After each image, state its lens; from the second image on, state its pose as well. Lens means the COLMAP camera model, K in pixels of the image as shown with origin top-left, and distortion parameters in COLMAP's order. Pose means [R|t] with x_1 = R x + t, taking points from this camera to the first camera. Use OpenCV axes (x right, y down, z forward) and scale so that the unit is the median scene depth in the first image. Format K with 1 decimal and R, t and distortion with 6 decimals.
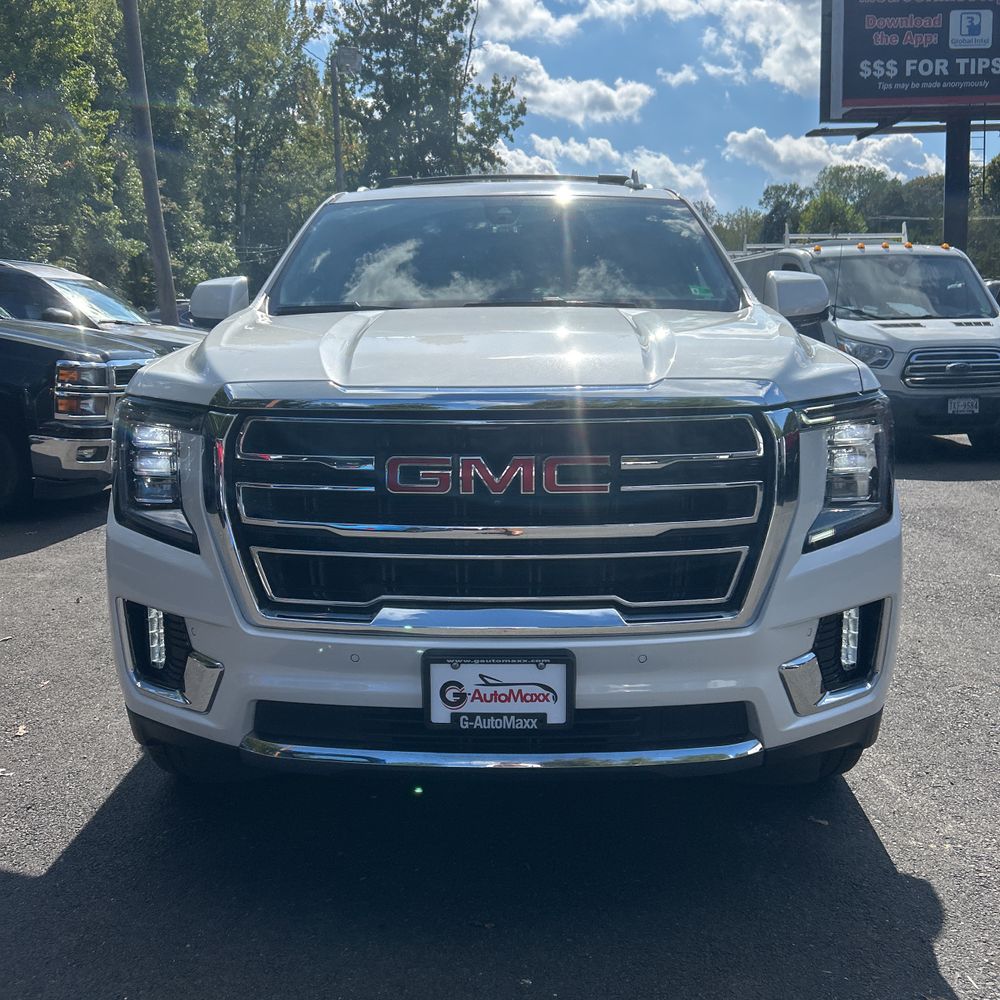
lens RADIAL K [[1025.8, 0, 496.3], [0, 1025.8, 479.4], [0, 0, 1]] dist [0.015773, 0.011513]
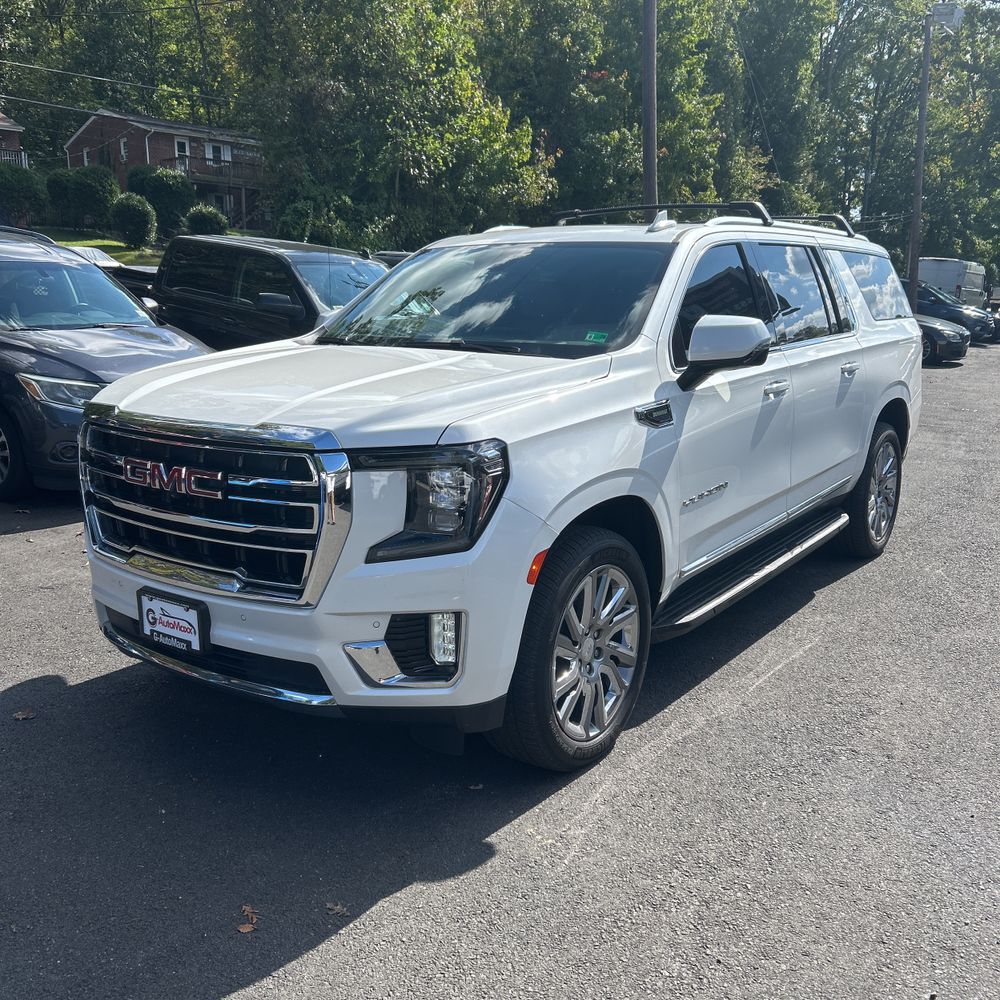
lens RADIAL K [[1009.5, 0, 500.0], [0, 1009.5, 500.0], [0, 0, 1]] dist [0.018743, 0.003979]
pose [[0.832619, 0.124251, -0.539729, 0.104930], [-0.096441, 0.992149, 0.079627, -0.011900], [0.545385, -0.014247, 0.838065, 0.001994]]
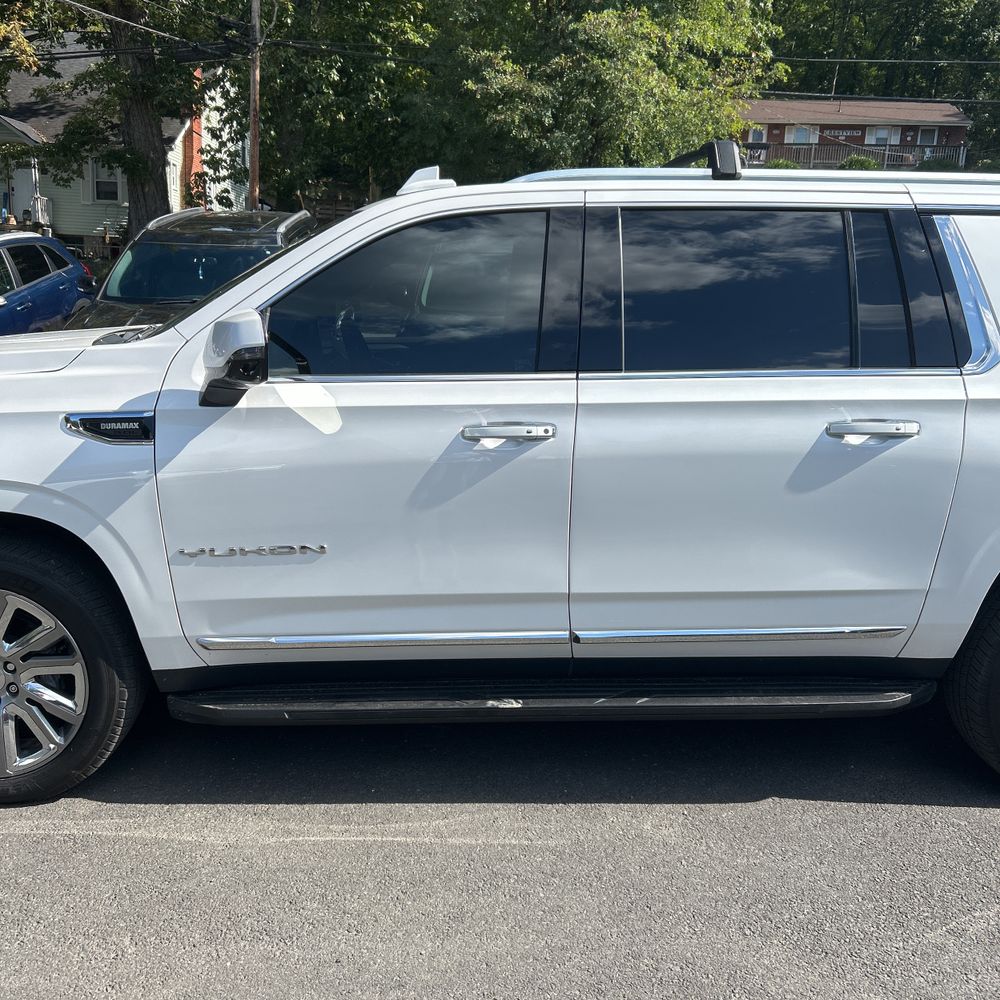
lens RADIAL K [[1013.7, 0, 511.8], [0, 1013.7, 501.2], [0, 0, 1]] dist [0.026955, -0.014019]
pose [[0.078412, 0.228305, -0.970427, 0.673072], [-0.179260, 0.960787, 0.211552, -0.287098], [0.980672, 0.157370, 0.116263, 1.680750]]
